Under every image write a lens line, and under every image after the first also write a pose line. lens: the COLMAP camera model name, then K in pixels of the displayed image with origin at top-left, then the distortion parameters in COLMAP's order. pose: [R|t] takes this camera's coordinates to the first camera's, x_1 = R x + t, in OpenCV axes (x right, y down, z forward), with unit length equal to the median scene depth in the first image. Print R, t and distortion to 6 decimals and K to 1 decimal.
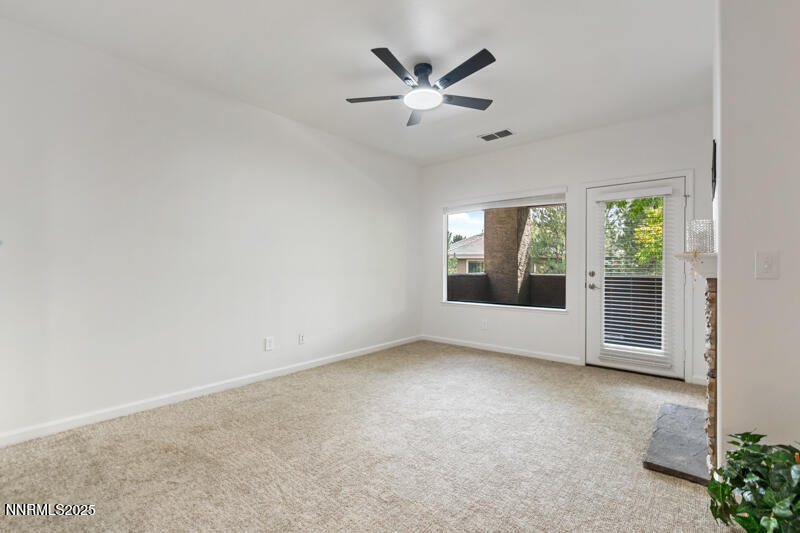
lens RADIAL K [[360.1, 0, 399.3], [0, 360.1, 268.4], [0, 0, 1]] dist [-0.002068, -0.000120]
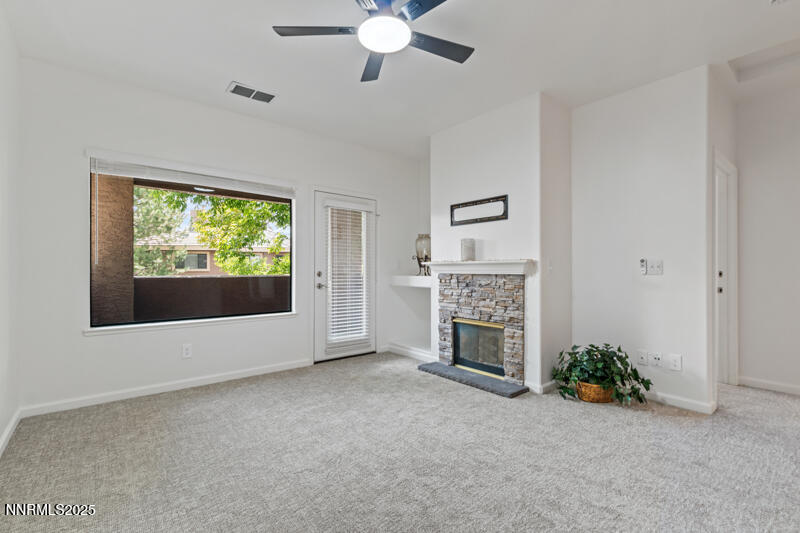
lens RADIAL K [[360.1, 0, 399.3], [0, 360.1, 268.4], [0, 0, 1]] dist [-0.002068, -0.000120]
pose [[0.161748, -0.001753, 0.986831, -0.453809], [-0.001660, 0.999997, 0.002049, -0.003673], [-0.986831, -0.001970, 0.161745, 0.603241]]
